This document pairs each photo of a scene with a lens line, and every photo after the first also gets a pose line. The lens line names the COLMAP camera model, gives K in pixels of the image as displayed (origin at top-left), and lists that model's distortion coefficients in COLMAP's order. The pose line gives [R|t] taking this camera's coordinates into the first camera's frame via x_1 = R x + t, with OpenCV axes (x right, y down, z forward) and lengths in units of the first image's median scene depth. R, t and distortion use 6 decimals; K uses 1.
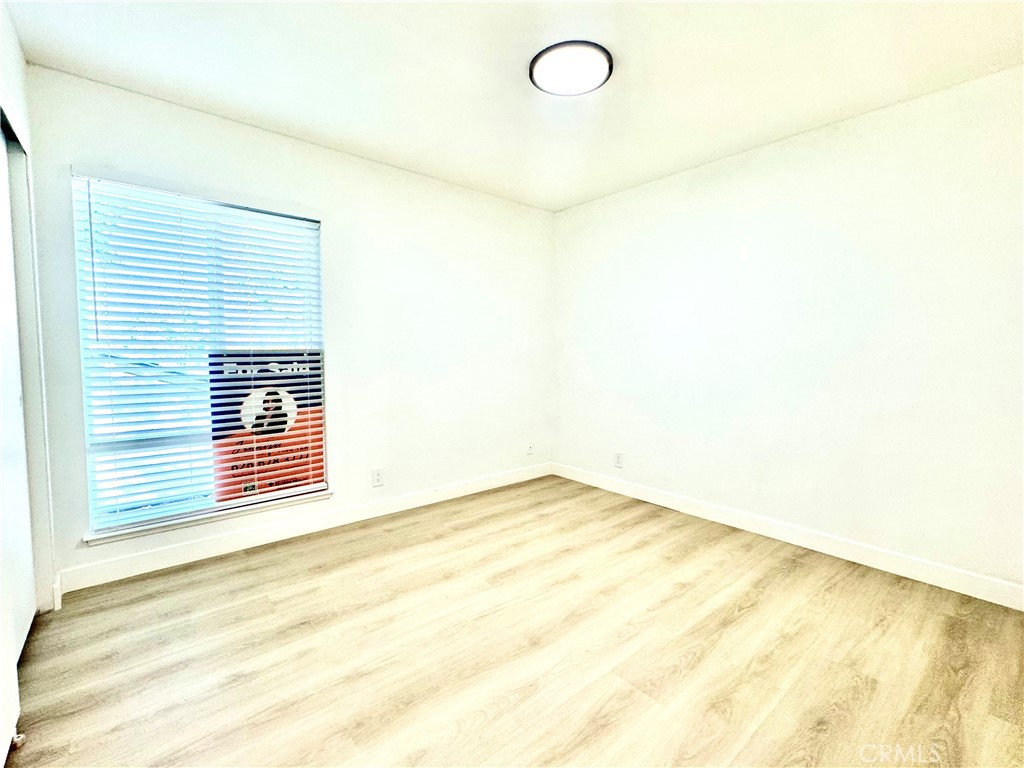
lens RADIAL K [[456.1, 0, 510.8], [0, 456.1, 381.6], [0, 0, 1]] dist [-0.002616, 0.001132]
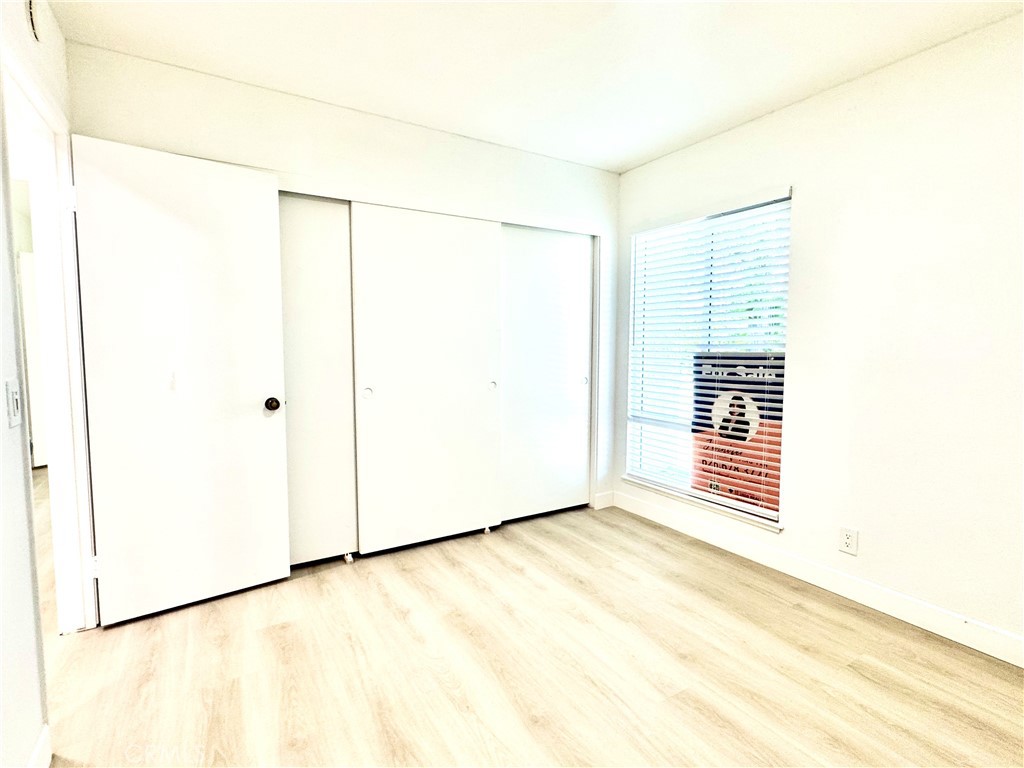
lens RADIAL K [[500.7, 0, 511.0], [0, 500.7, 384.3], [0, 0, 1]] dist [-0.000687, 0.000412]
pose [[-0.162149, 0.074914, -0.983918, 0.591702], [-0.065301, 0.994114, 0.086452, -0.063032], [0.984603, 0.078269, -0.156302, 0.697681]]
